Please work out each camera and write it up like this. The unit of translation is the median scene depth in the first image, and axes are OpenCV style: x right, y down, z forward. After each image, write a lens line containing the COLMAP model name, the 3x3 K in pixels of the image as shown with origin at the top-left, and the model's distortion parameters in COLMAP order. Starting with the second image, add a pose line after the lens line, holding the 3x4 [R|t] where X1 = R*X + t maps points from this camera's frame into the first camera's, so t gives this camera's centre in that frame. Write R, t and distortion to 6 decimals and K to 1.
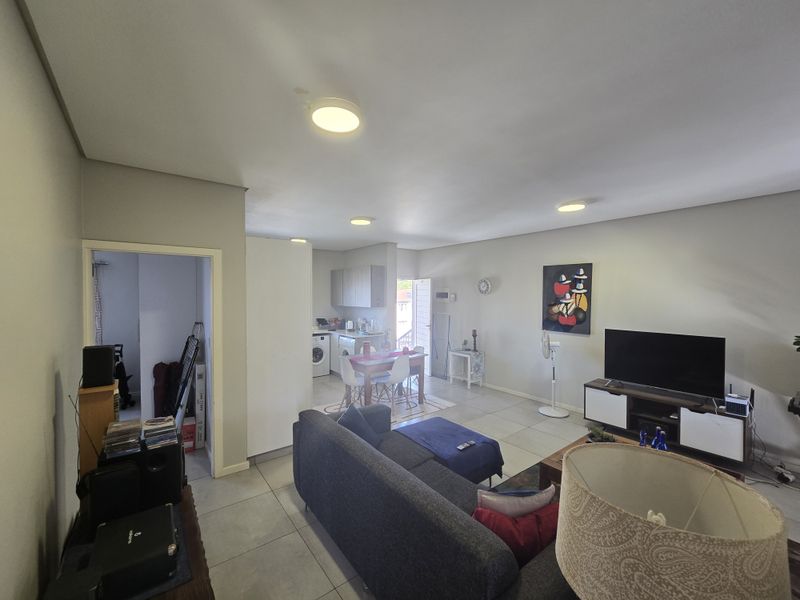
lens RADIAL K [[326.4, 0, 402.5], [0, 326.4, 300.9], [0, 0, 1]] dist [-0.001870, 0.003452]
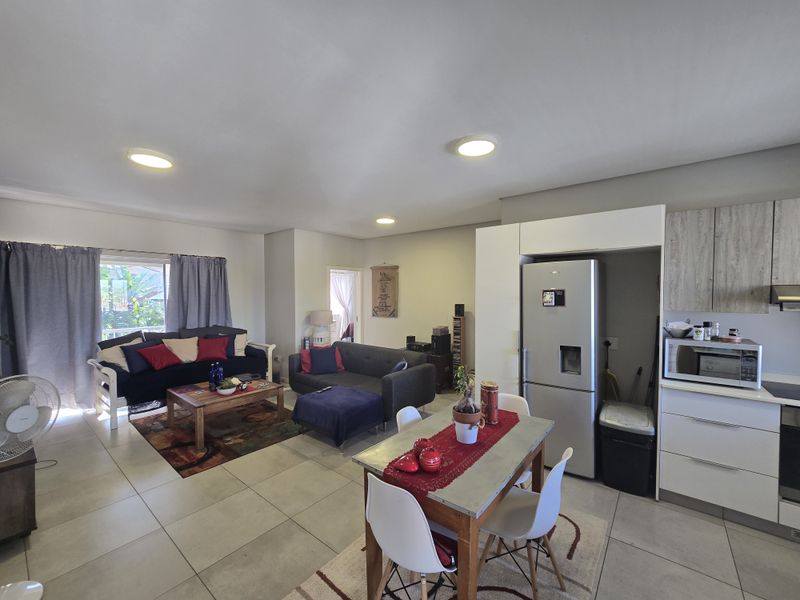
lens RADIAL K [[326.4, 0, 402.5], [0, 326.4, 300.9], [0, 0, 1]] dist [-0.001870, 0.003452]
pose [[-0.970862, 0.006509, -0.239551, 0.090122], [-0.004604, 0.998940, 0.045804, -0.007774], [0.239595, 0.045572, -0.969803, 1.099225]]
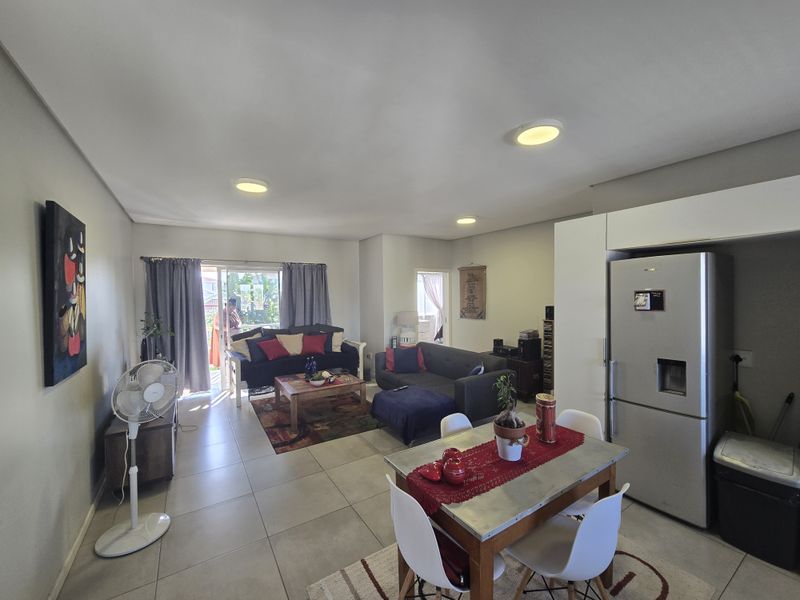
lens RADIAL K [[327.2, 0, 407.3], [0, 327.2, 301.6], [0, 0, 1]] dist [0.000915, 0.000285]
pose [[-0.997666, 0.006821, 0.067945, 0.026153], [0.010040, 0.998837, 0.047148, -0.011486], [-0.067544, 0.047720, -0.996574, 1.104333]]
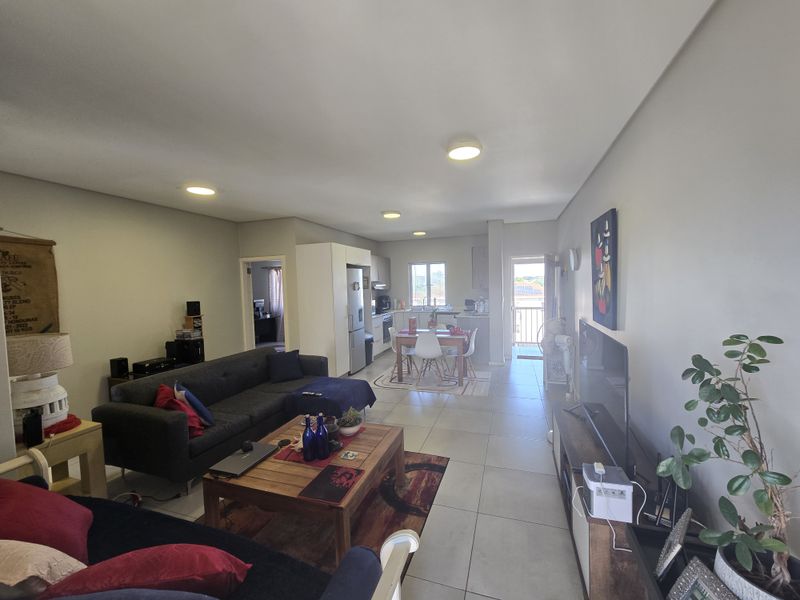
lens RADIAL K [[326.4, 0, 402.5], [0, 326.4, 300.9], [0, 0, 1]] dist [-0.001870, 0.003452]
pose [[0.557249, 0.026426, -0.829925, 0.640255], [0.011888, 0.999137, 0.039796, 0.014805], [0.830261, -0.032042, 0.556454, 0.263885]]
